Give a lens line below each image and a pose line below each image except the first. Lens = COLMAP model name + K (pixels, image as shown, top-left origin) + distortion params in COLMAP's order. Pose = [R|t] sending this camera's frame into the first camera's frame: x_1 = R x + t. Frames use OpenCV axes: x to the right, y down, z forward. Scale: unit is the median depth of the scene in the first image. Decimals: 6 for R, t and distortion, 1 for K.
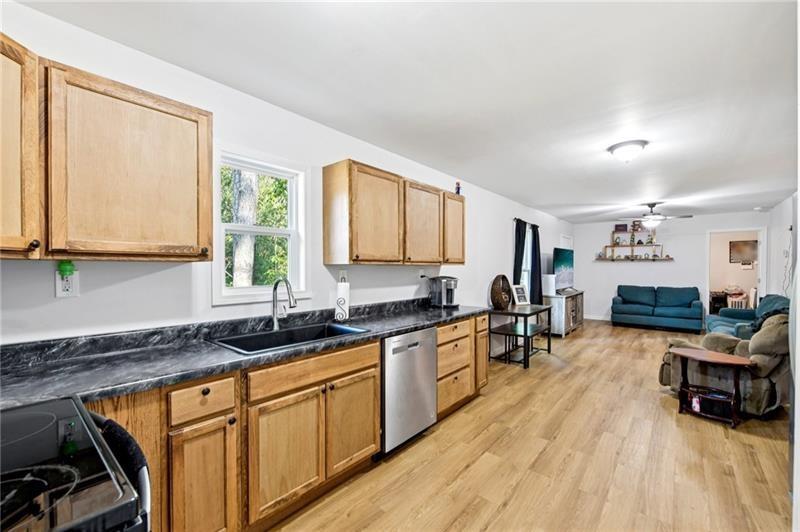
lens RADIAL K [[334.9, 0, 401.2], [0, 334.9, 269.8], [0, 0, 1]] dist [-0.000036, -0.000004]
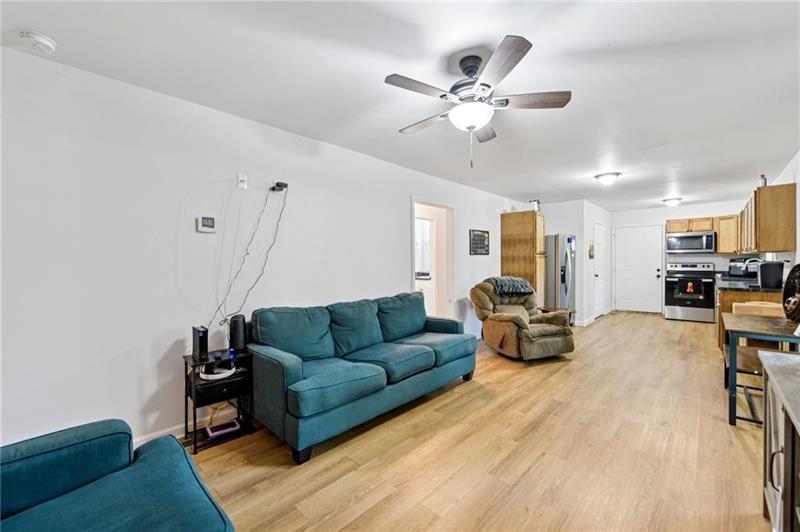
lens RADIAL K [[329.5, 0, 400.0], [0, 329.5, 266.0], [0, 0, 1]] dist [0.000468, 0.000014]
pose [[-0.998332, 0.009659, 0.056929, 0.605186], [0.010753, 0.999763, 0.018944, 0.001566], [-0.056732, 0.019525, -0.998199, 1.013418]]
